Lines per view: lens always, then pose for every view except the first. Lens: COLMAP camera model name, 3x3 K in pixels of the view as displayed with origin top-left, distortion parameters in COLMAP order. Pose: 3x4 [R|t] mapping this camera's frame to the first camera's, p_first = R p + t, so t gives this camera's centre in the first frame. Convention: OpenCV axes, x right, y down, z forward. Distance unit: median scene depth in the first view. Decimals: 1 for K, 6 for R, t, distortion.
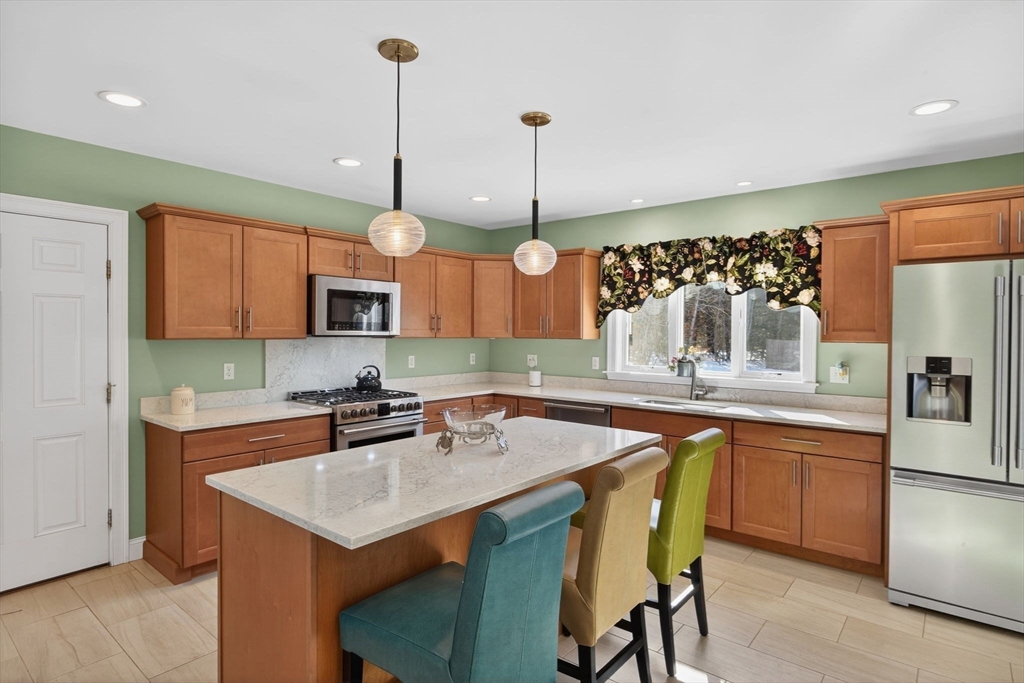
lens RADIAL K [[537.0, 0, 512.7], [0, 537.0, 343.8], [0, 0, 1]] dist [-0.010849, 0.005234]
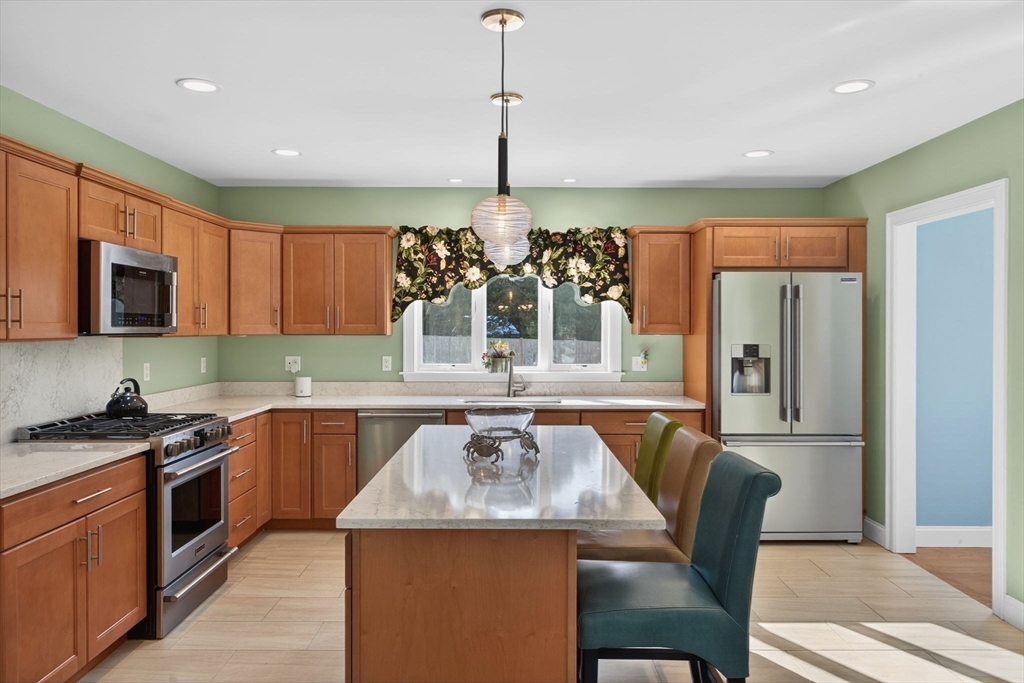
lens RADIAL K [[704.4, 0, 511.1], [0, 704.4, 333.5], [0, 0, 1]] dist [-0.018220, 0.004233]
pose [[0.777590, -0.012291, 0.628652, -0.476704], [0.018697, 0.999819, -0.003579, -0.003958], [-0.628494, 0.014537, 0.777679, 0.028573]]
